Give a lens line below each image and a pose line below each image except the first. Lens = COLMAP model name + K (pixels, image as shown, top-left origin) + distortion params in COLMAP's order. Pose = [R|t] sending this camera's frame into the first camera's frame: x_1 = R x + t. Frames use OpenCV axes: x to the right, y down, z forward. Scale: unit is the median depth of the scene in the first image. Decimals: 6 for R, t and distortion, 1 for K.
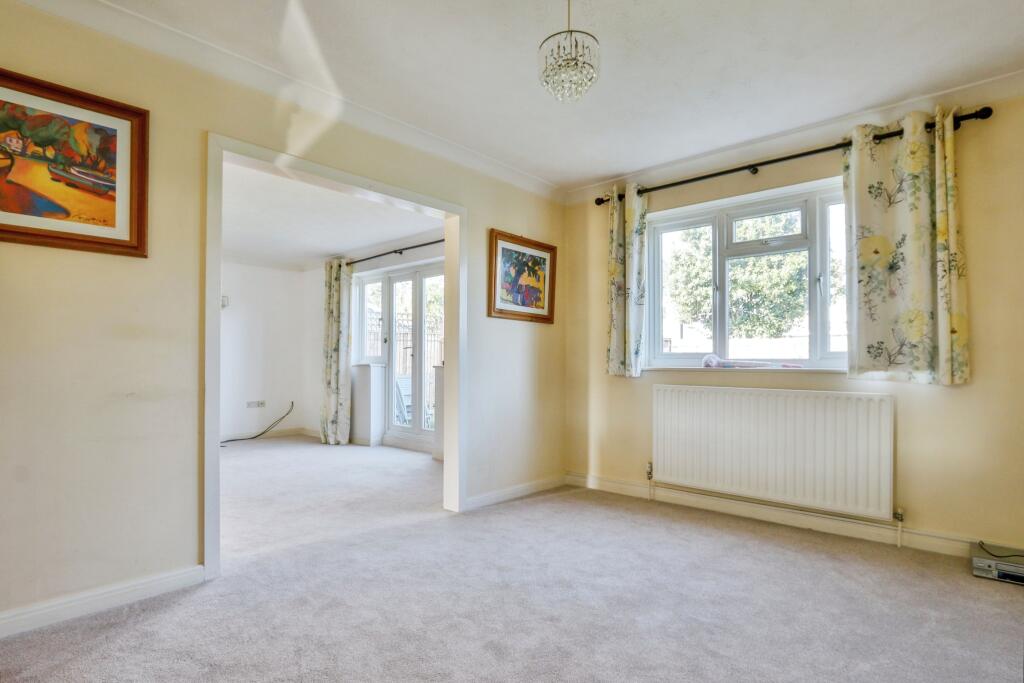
lens RADIAL K [[540.7, 0, 543.0], [0, 540.7, 364.7], [0, 0, 1]] dist [-0.005376, -0.001024]
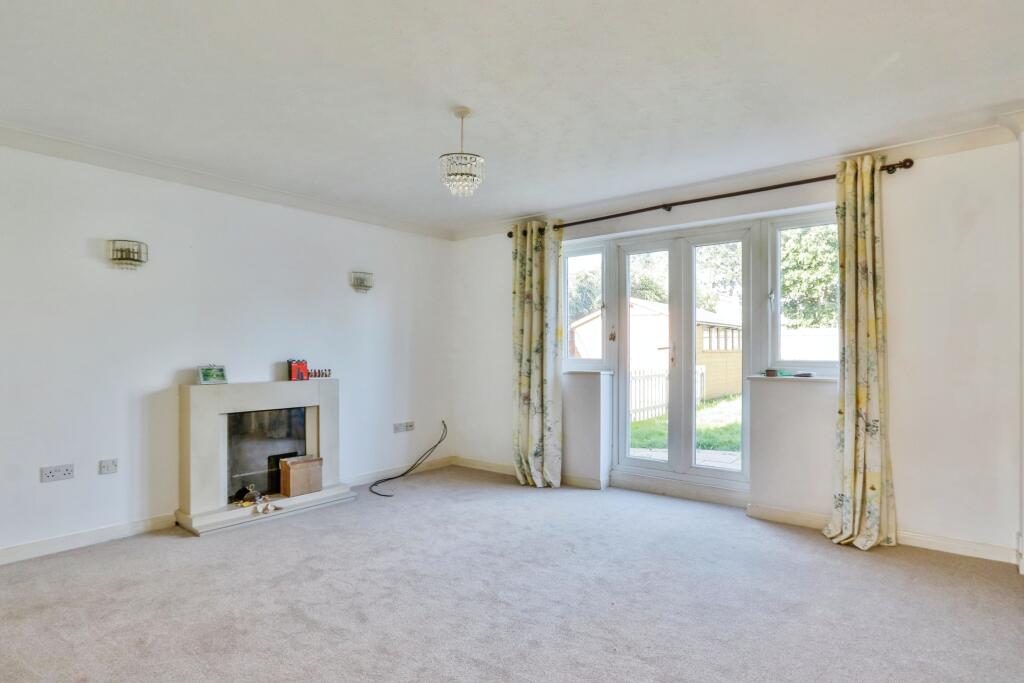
lens RADIAL K [[510.6, 0, 505.0], [0, 510.6, 349.9], [0, 0, 1]] dist [-0.001035, 0.000299]
pose [[0.997715, -0.006319, 0.067269, -0.471371], [0.006194, 0.999979, 0.002061, -0.029965], [-0.067281, -0.001640, 0.997733, 0.345714]]
